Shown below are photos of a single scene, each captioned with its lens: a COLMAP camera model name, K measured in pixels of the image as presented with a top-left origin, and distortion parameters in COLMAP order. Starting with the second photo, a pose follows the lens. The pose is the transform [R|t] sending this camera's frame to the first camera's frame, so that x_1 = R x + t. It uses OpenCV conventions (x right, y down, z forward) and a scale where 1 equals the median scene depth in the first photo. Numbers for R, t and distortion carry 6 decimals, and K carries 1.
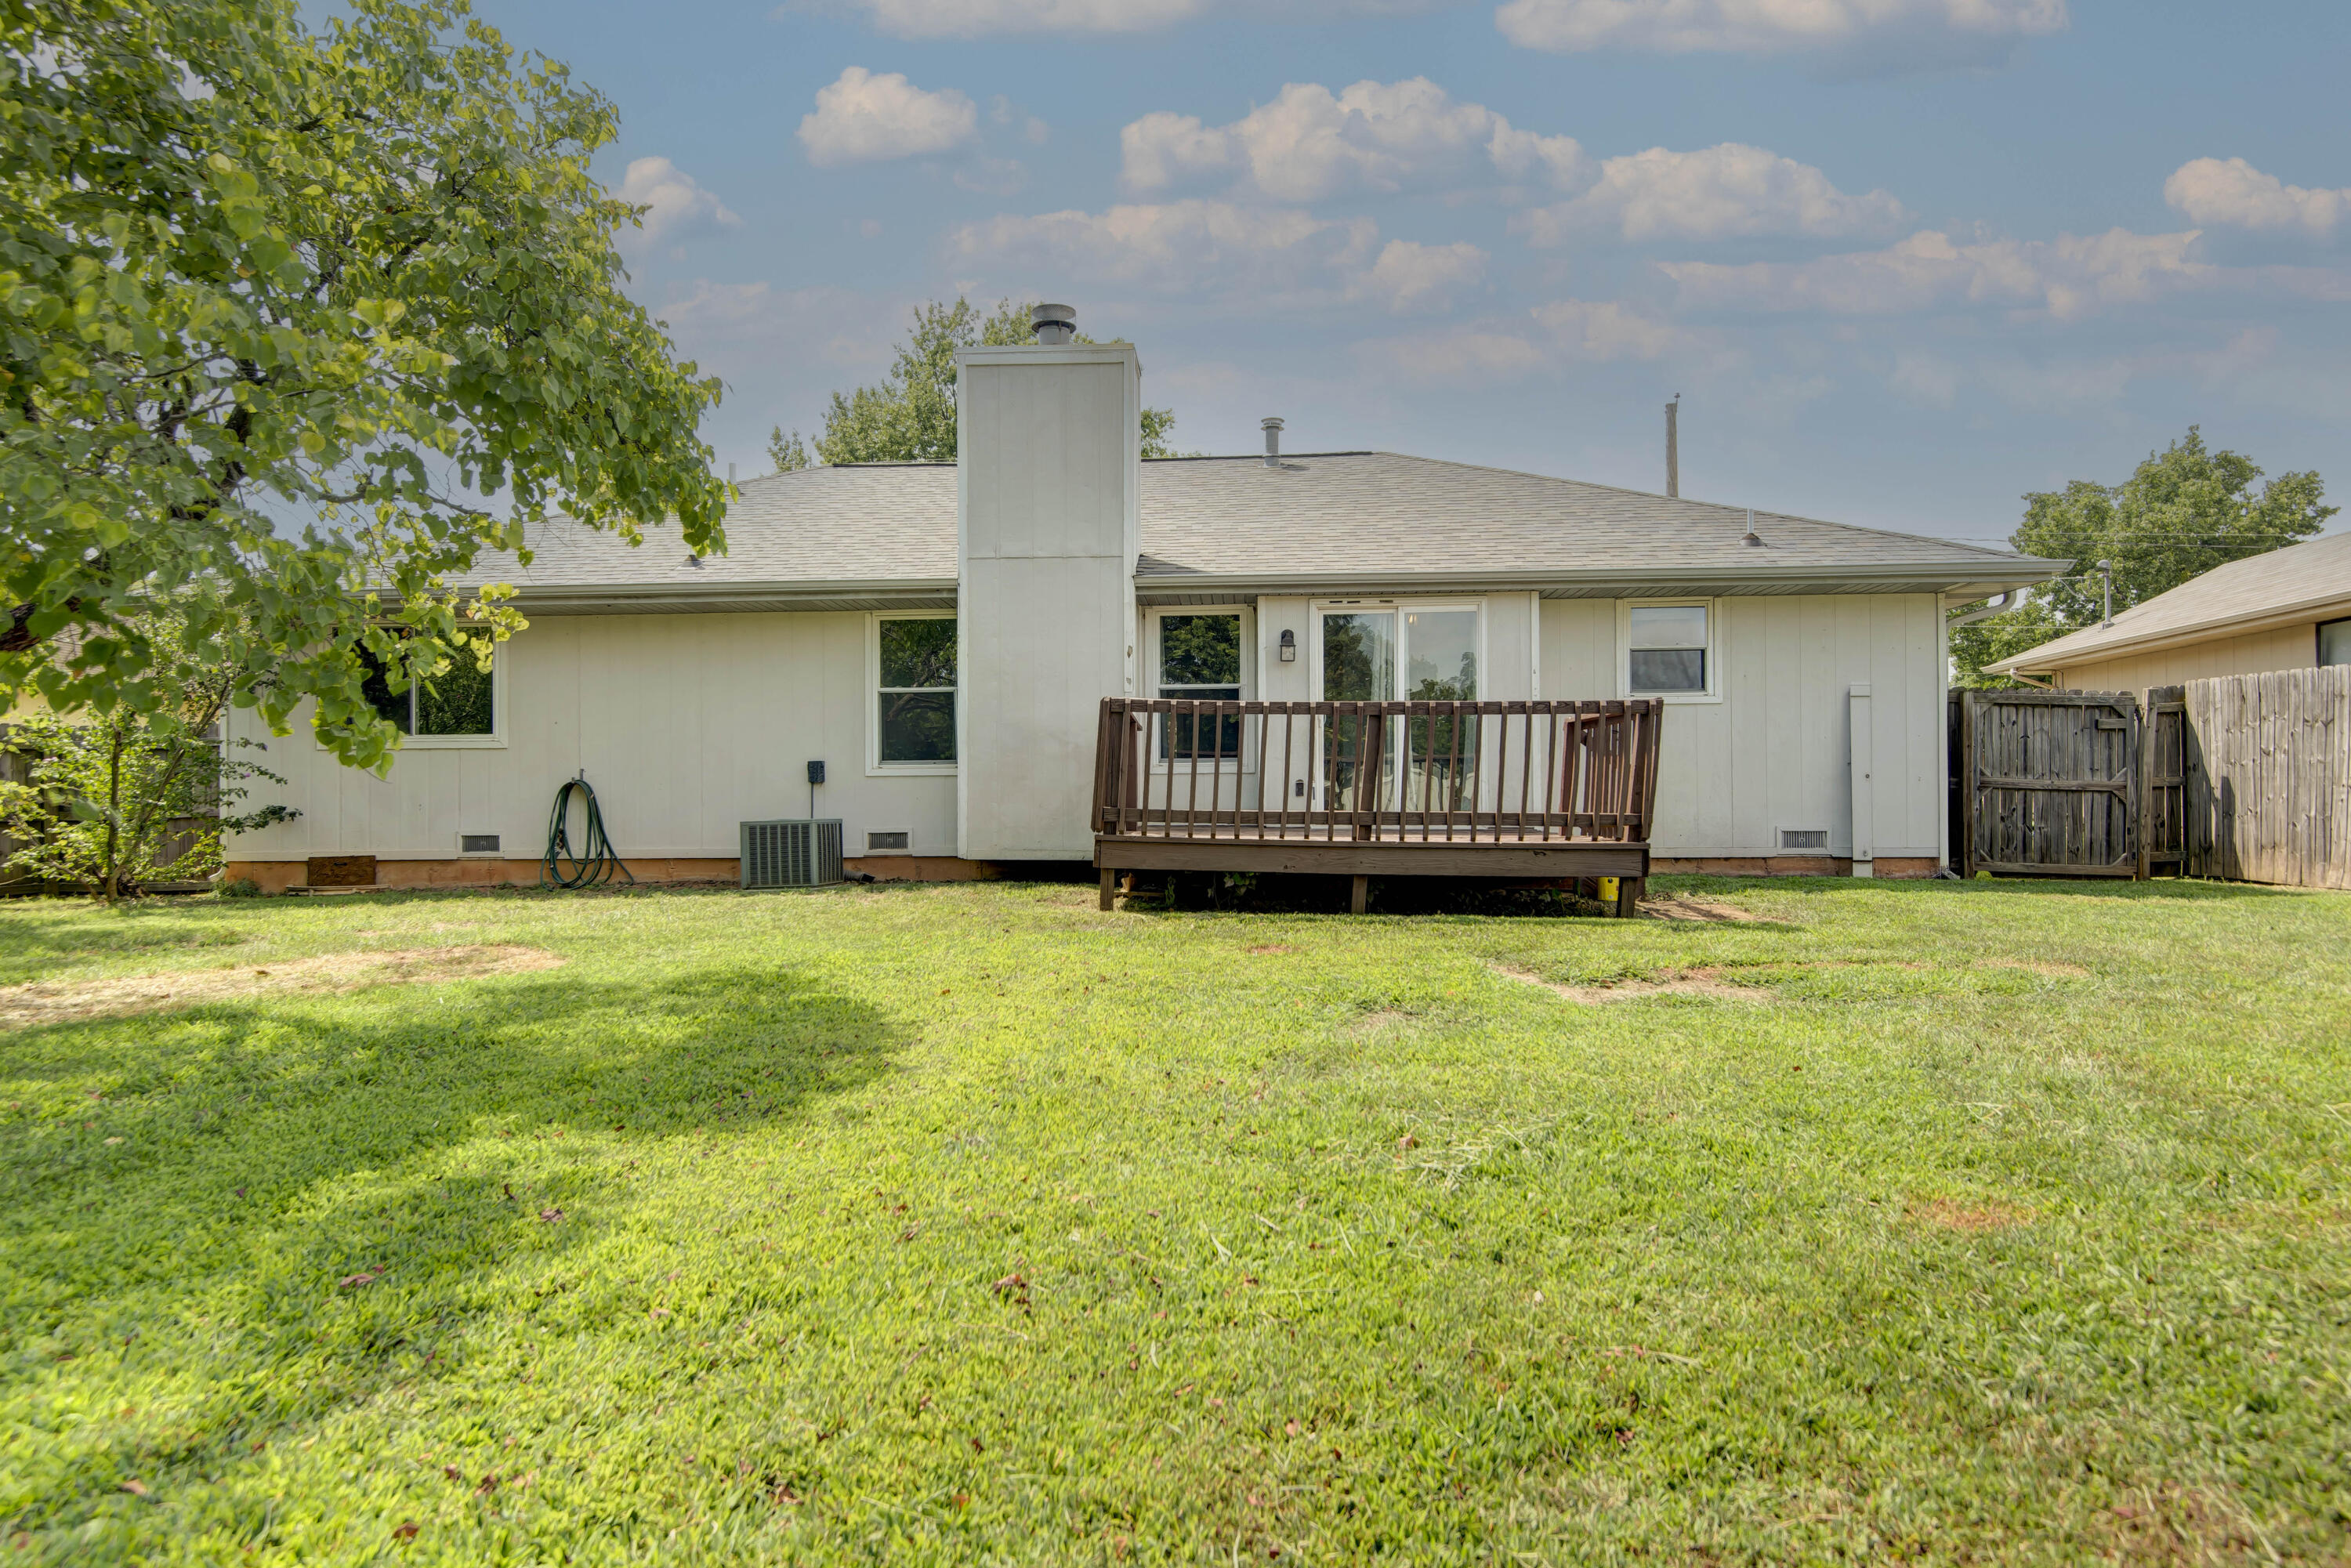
lens RADIAL K [[1295.2, 0, 1175.5], [0, 1295.2, 784.0], [0, 0, 1]] dist [0.002114, 0.000361]
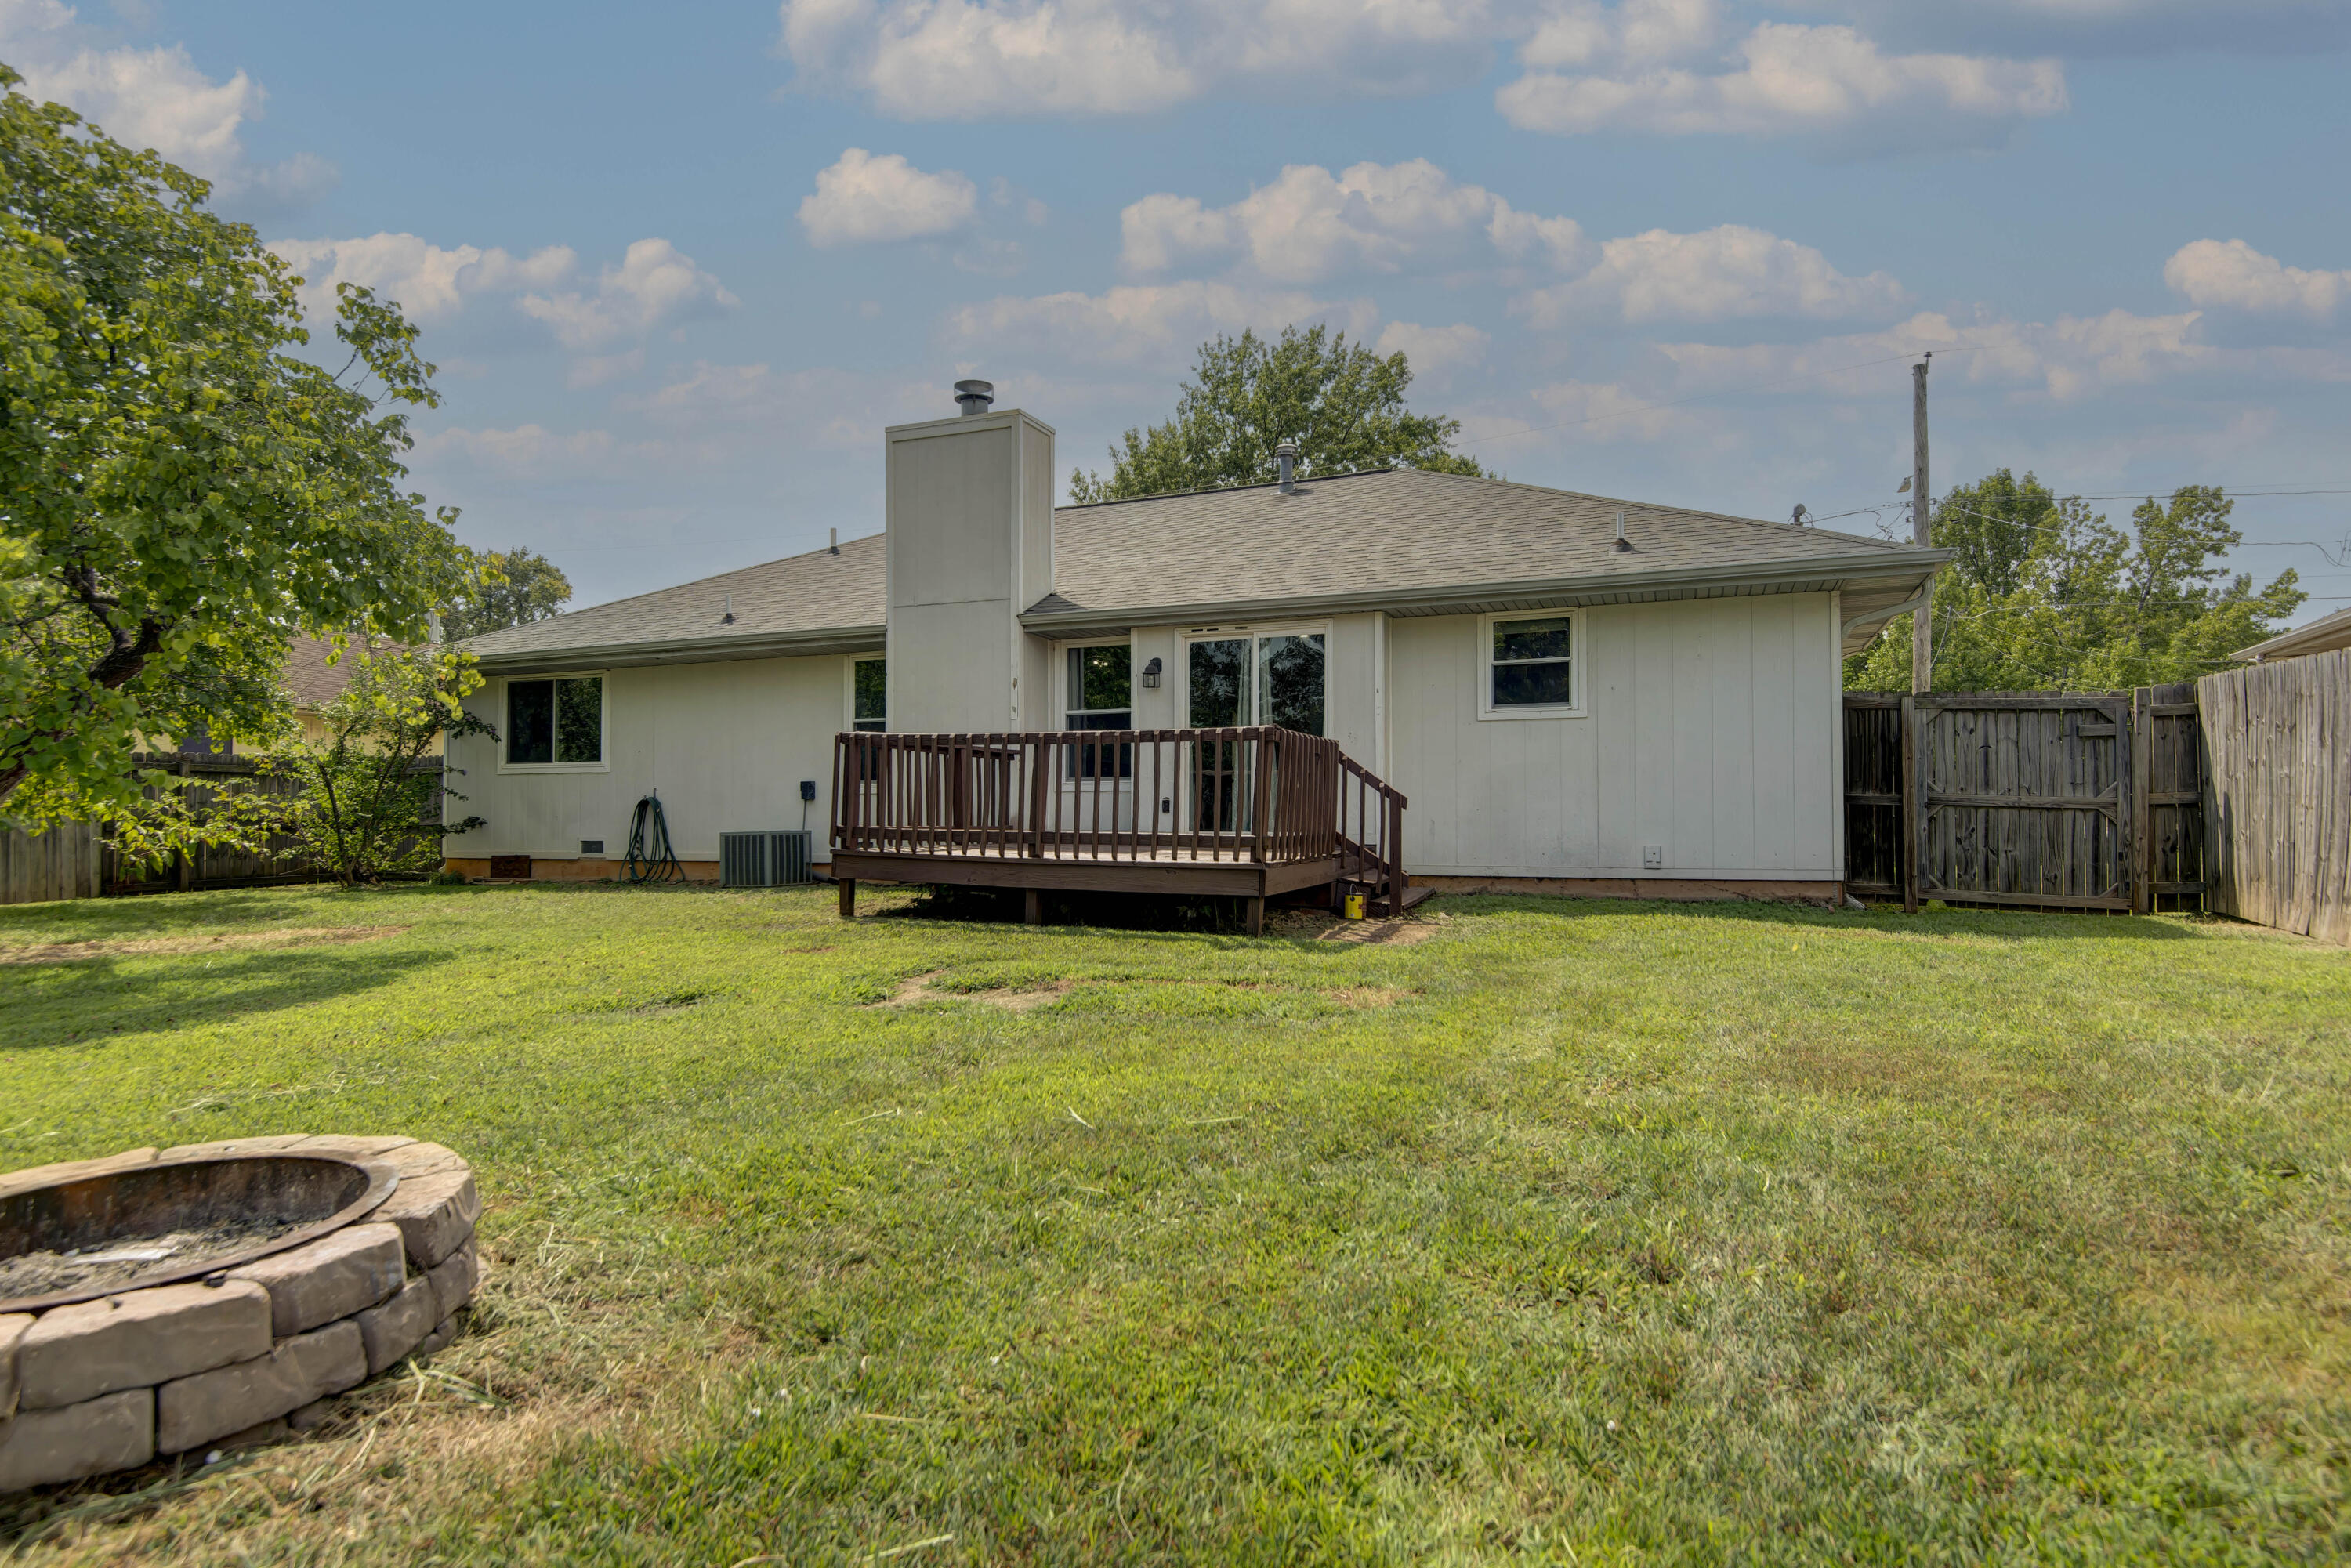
lens RADIAL K [[1265.9, 0, 1175.5], [0, 1265.9, 784.0], [0, 0, 1]] dist [0.010886, 0.000242]
pose [[0.943909, -0.004095, -0.330181, 0.429538], [0.003606, 0.999991, -0.002094, -0.011686], [0.330186, 0.000786, 0.943915, 0.012613]]
